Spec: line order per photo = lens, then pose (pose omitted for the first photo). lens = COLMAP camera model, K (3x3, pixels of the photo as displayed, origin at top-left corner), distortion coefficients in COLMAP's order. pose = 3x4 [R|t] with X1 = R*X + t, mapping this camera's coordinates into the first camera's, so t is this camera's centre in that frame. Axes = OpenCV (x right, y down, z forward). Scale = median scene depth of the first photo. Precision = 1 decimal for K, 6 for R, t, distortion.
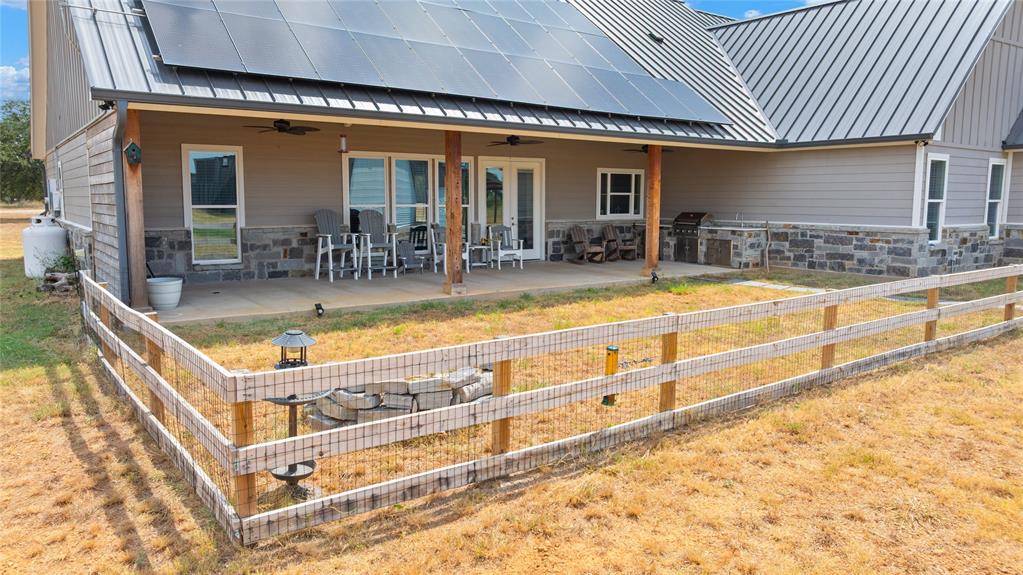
lens RADIAL K [[719.6, 0, 511.5], [0, 719.6, 287.5], [0, 0, 1]] dist [-0.038852, 0.020439]
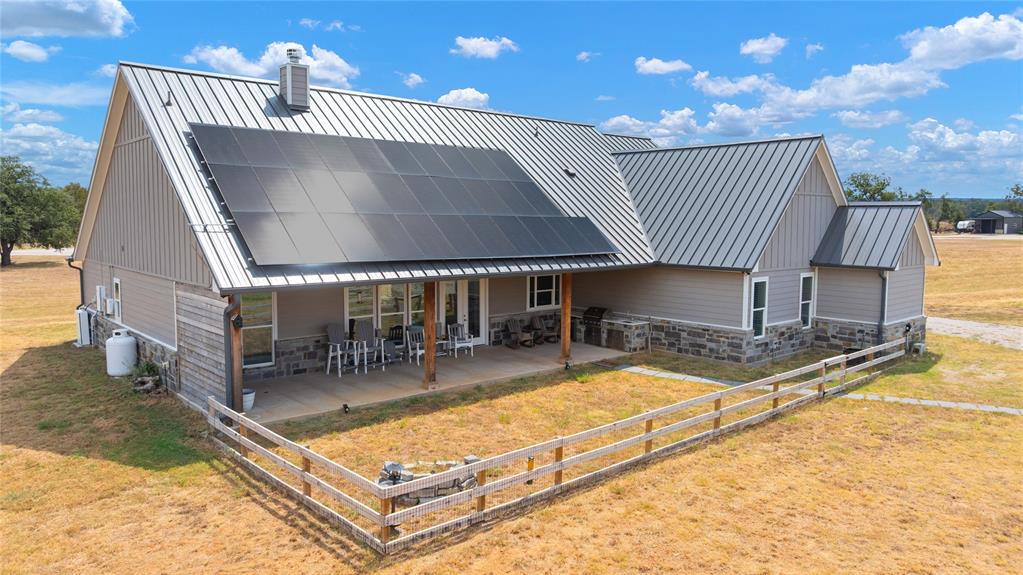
lens RADIAL K [[719.6, 0, 511.5], [0, 719.6, 287.5], [0, 0, 1]] dist [-0.038852, 0.020439]
pose [[0.995799, -0.007820, 0.091227, -0.042080], [0.010401, 0.999558, -0.027842, -0.141358], [-0.090969, 0.028674, 0.995441, -0.442470]]
